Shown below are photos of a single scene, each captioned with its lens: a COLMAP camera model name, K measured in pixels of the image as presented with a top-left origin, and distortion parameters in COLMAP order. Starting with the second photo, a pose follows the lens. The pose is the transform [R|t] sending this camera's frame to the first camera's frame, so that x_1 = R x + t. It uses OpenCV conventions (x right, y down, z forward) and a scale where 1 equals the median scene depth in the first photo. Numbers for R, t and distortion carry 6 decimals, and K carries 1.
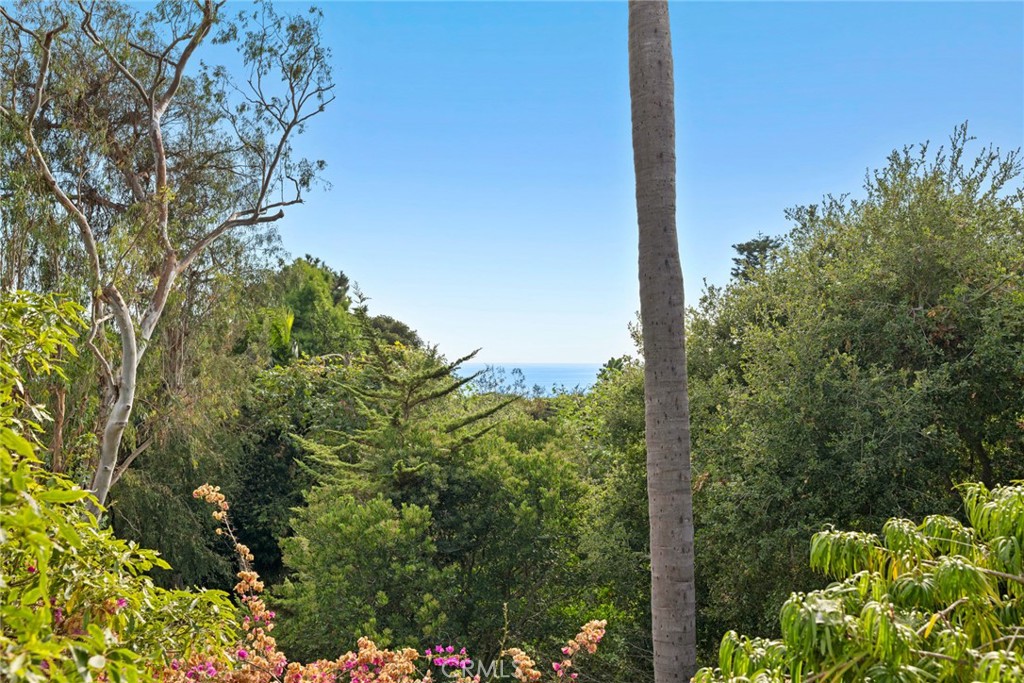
lens RADIAL K [[830.6, 0, 512.0], [0, 830.6, 341.5], [0, 0, 1]] dist [-0.030373, -0.001947]
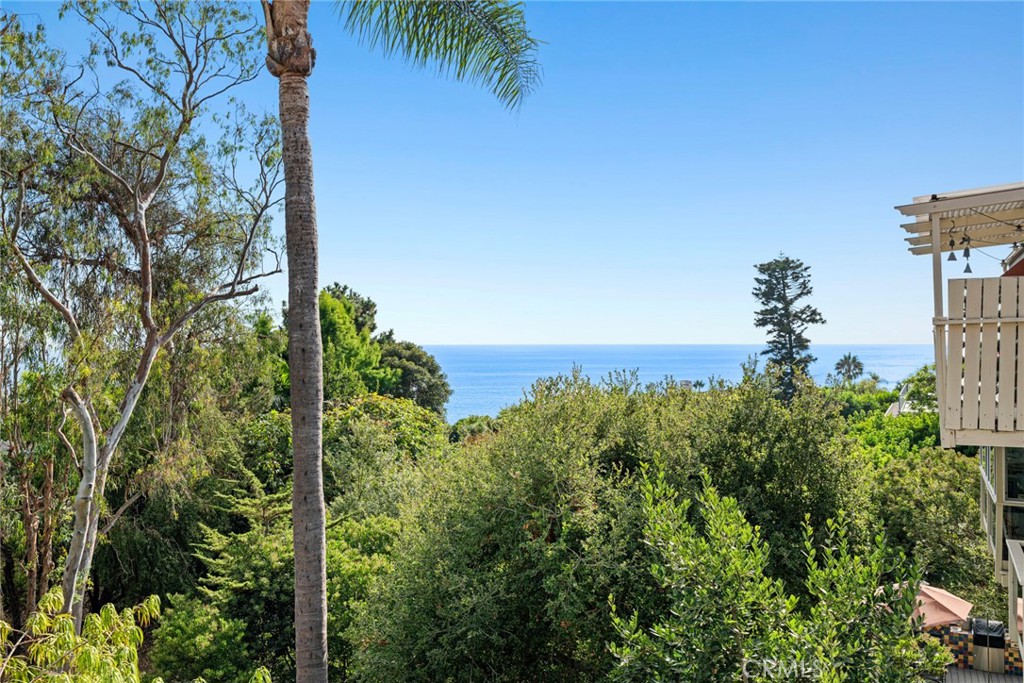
lens RADIAL K [[830.6, 0, 512.0], [0, 830.6, 341.5], [0, 0, 1]] dist [-0.030373, -0.001947]
pose [[0.996190, -0.002053, -0.087189, 0.150717], [0.002928, 0.999947, 0.009899, -0.085609], [0.087164, -0.010116, 0.996143, -0.077480]]
